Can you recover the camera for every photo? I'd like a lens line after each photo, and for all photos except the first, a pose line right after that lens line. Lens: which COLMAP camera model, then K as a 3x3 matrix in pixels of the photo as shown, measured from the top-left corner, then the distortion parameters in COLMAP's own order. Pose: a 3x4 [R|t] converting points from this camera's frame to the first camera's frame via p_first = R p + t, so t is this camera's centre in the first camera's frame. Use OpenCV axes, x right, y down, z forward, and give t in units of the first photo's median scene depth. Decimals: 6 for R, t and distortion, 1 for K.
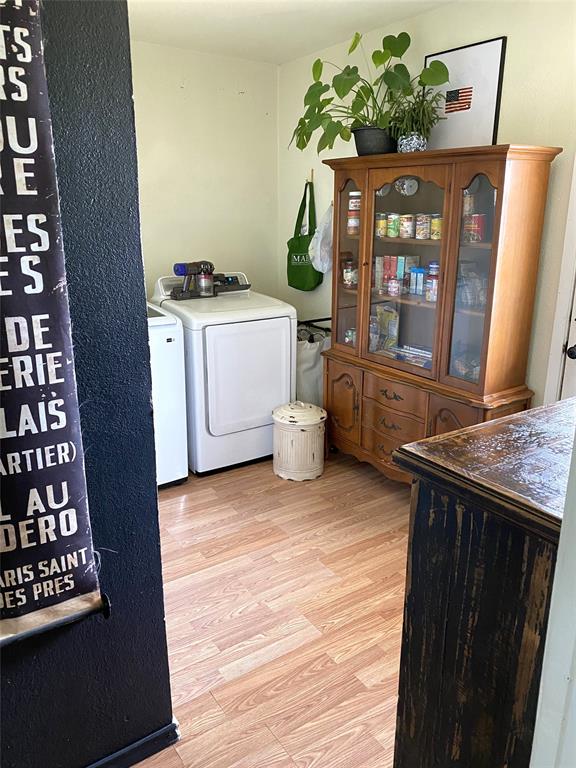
lens RADIAL K [[587.6, 0, 288.4], [0, 587.6, 379.6], [0, 0, 1]] dist [-0.005259, 0.005453]
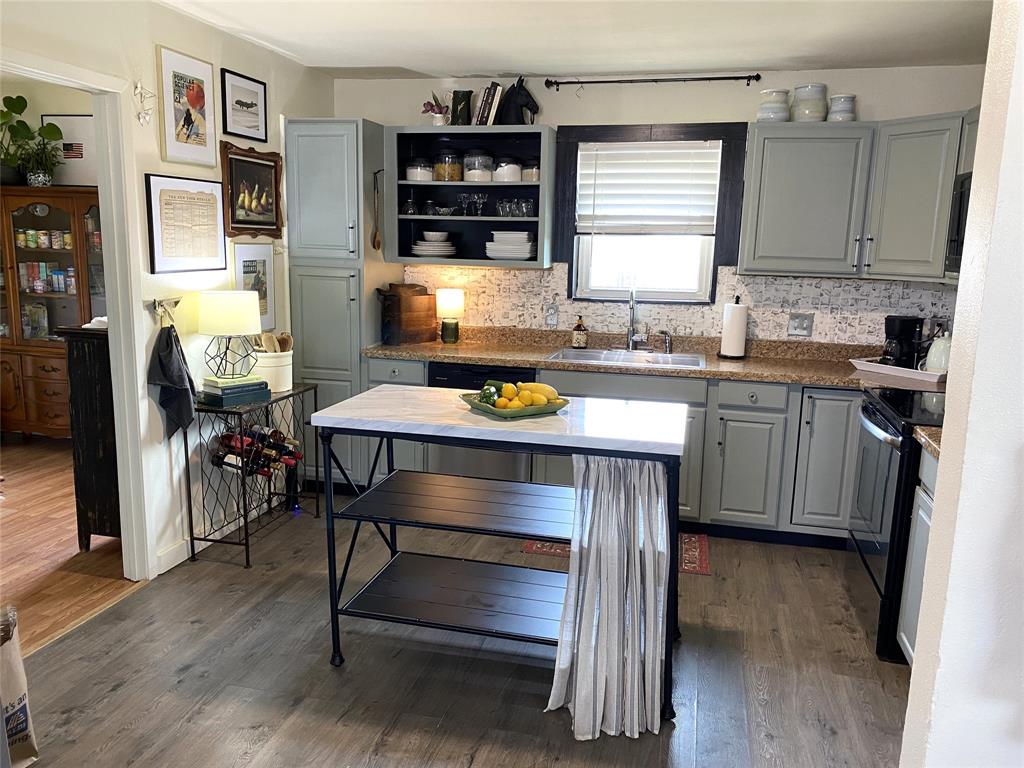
lens RADIAL K [[783.5, 0, 512.0], [0, 783.5, 384.0], [0, 0, 1]] dist [-0.005259, 0.005453]
pose [[0.746408, -0.102713, 0.657514, -0.214354], [0.162885, 0.986163, -0.030854, 0.301318], [-0.645247, 0.130129, 0.752810, -1.014933]]
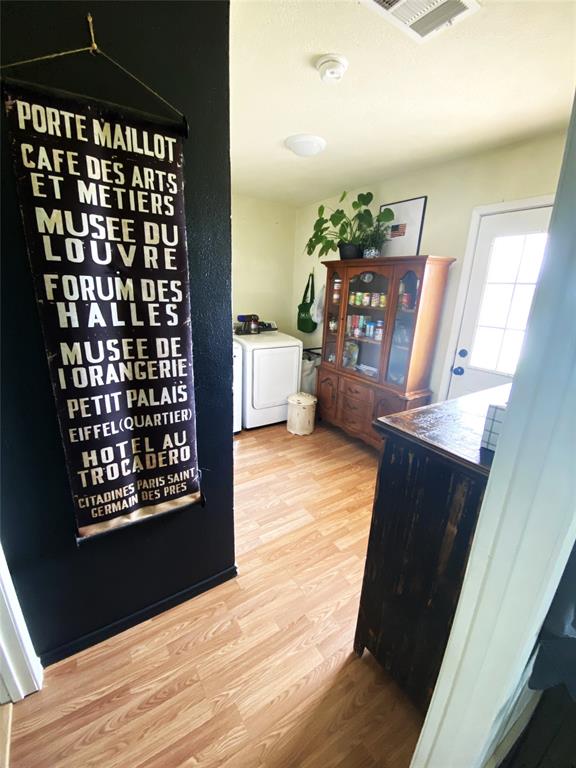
lens RADIAL K [[311.6, 0, 288.0], [0, 311.6, 384.0], [0, 0, 1]] dist [0.027642, -0.026821]
pose [[0.999241, 0.038957, 0.000503, -0.034725], [-0.038960, 0.999191, 0.009944, 0.003887], [-0.000115, -0.009956, 0.999950, 0.021124]]
